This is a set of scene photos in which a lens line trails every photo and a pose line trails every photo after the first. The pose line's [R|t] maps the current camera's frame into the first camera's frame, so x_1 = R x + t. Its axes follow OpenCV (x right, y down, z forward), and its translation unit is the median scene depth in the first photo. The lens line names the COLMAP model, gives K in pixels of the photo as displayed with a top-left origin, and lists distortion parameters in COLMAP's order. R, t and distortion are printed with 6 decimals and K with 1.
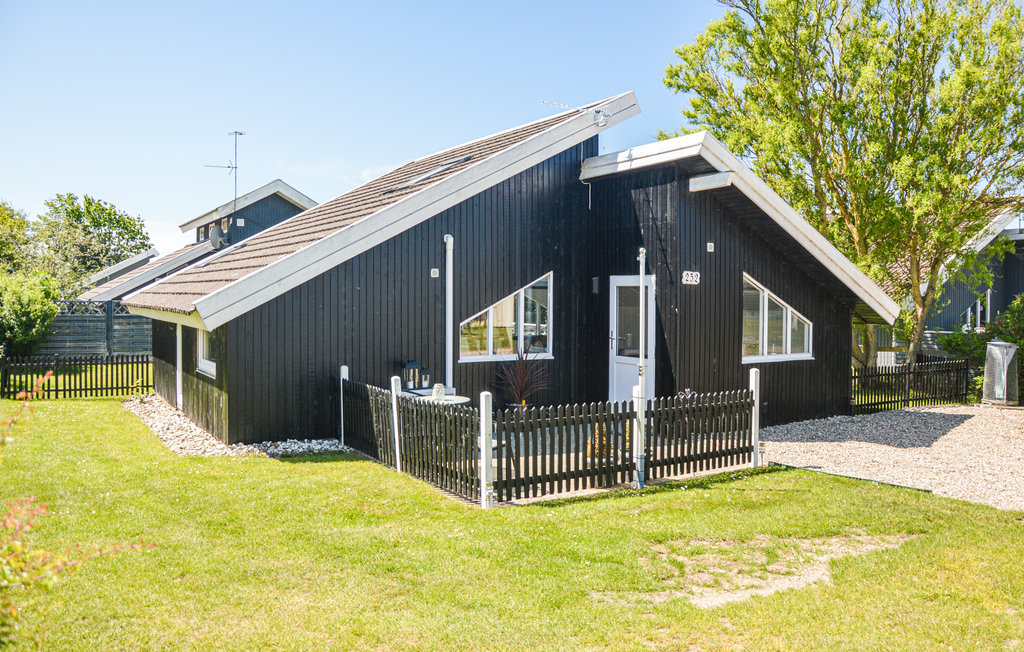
lens RADIAL K [[814.3, 0, 512.0], [0, 814.3, 326.0], [0, 0, 1]] dist [-0.108925, 0.000511]
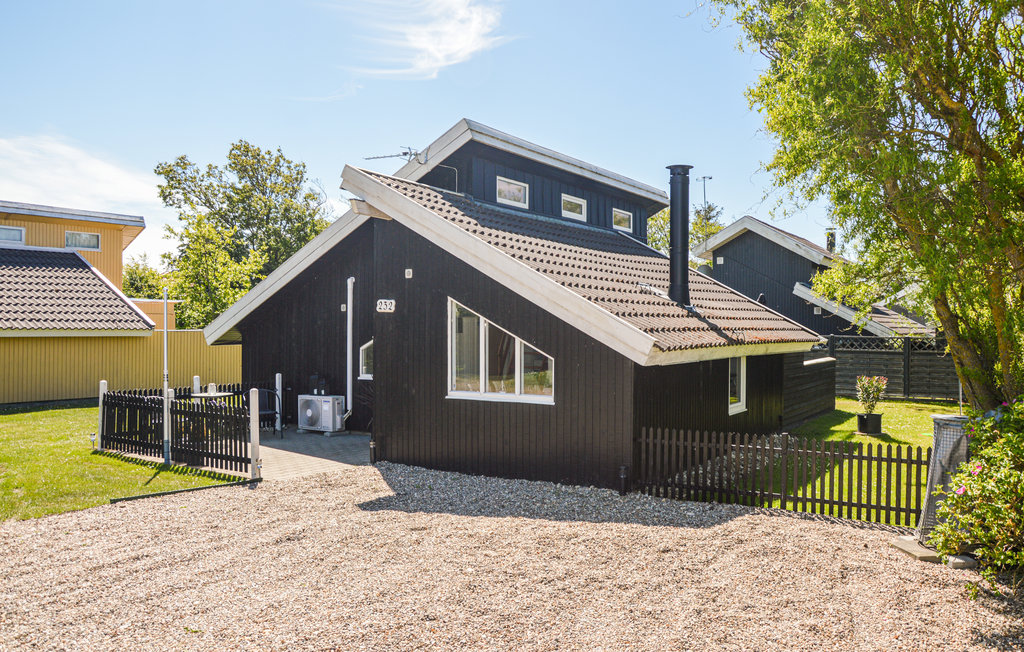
lens RADIAL K [[814.3, 0, 512.0], [0, 814.3, 326.0], [0, 0, 1]] dist [-0.108925, 0.000511]
pose [[0.429281, -0.007331, -0.903141, 1.204696], [-0.036649, 0.999002, -0.025529, -0.014032], [0.902427, 0.044058, 0.428584, 0.706159]]
